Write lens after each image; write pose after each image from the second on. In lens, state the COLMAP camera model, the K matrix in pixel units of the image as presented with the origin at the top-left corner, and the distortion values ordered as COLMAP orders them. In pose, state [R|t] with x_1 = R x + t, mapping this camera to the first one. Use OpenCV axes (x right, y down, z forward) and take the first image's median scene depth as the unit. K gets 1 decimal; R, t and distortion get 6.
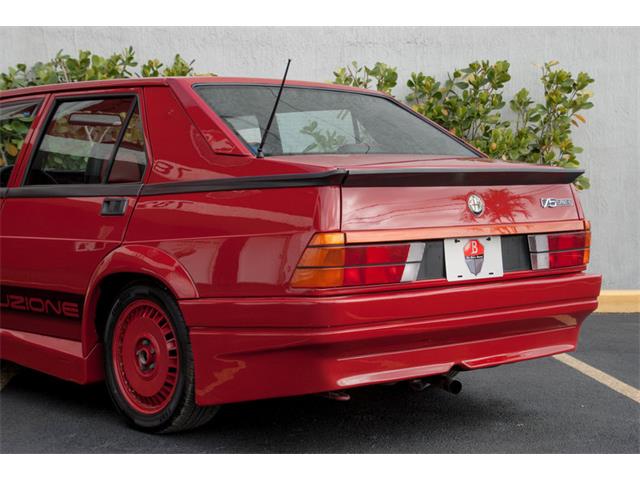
lens RADIAL K [[962.0, 0, 311.7], [0, 962.0, 244.2], [0, 0, 1]] dist [0.261284, 0.000000]
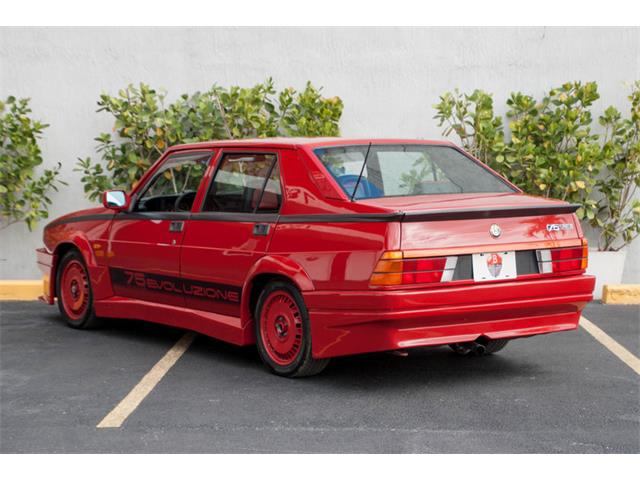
lens RADIAL K [[962.0, 0, 323.6], [0, 962.0, 258.7], [0, 0, 1]] dist [0.261284, 0.000000]
pose [[0.992046, 0.006193, -0.125726, 0.082577], [-0.002754, 0.999618, 0.027508, -0.033949], [0.125849, -0.026943, 0.991684, -0.478200]]
